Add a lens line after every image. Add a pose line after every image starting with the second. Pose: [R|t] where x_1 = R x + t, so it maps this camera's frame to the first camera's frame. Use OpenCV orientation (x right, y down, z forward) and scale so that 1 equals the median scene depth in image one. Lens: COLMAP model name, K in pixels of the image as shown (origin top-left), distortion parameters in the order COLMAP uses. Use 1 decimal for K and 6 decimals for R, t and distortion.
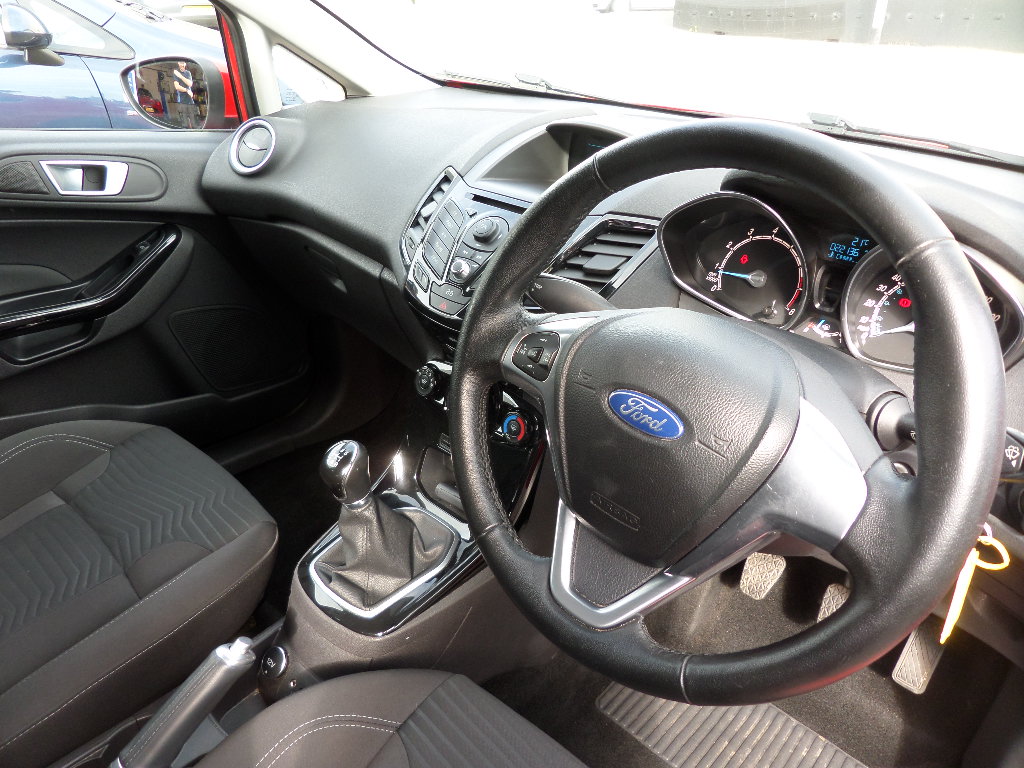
lens RADIAL K [[740.6, 0, 518.0], [0, 740.6, 383.0], [0, 0, 1]] dist [0.026189, -0.006946]
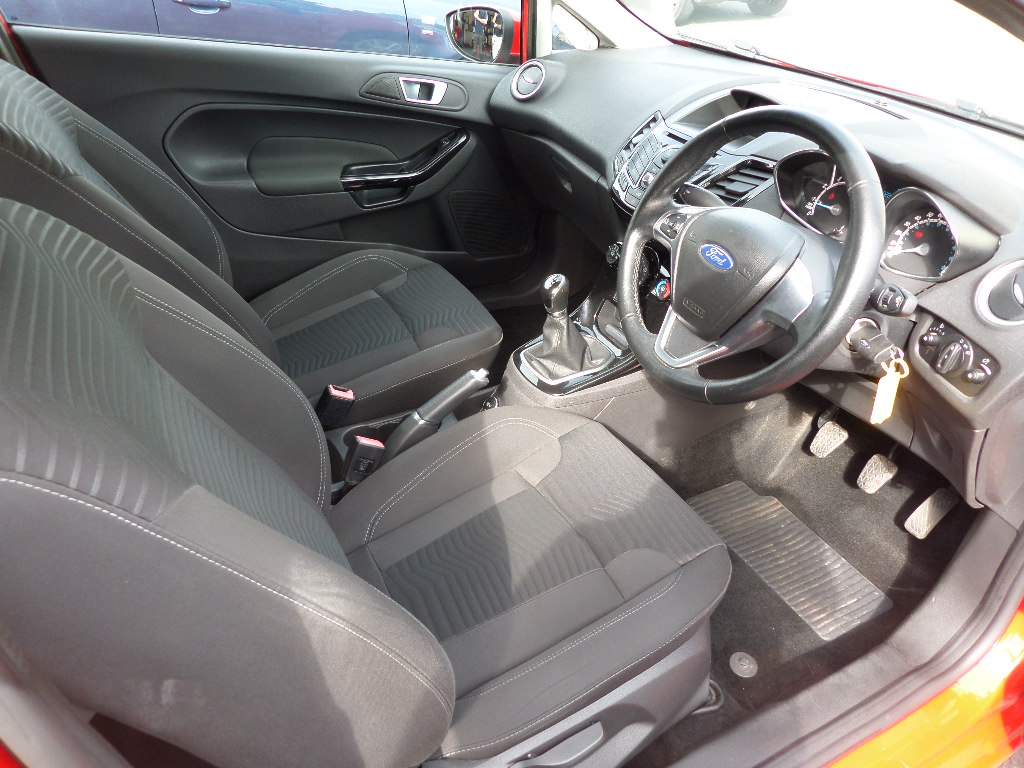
lens RADIAL K [[740.6, 0, 518.0], [0, 740.6, 383.0], [0, 0, 1]] dist [0.026189, -0.006946]
pose [[0.950040, 0.202965, -0.237125, 0.106263], [-0.182057, 0.977426, 0.107208, 0.131775], [0.253532, -0.058682, 0.965546, -0.543711]]
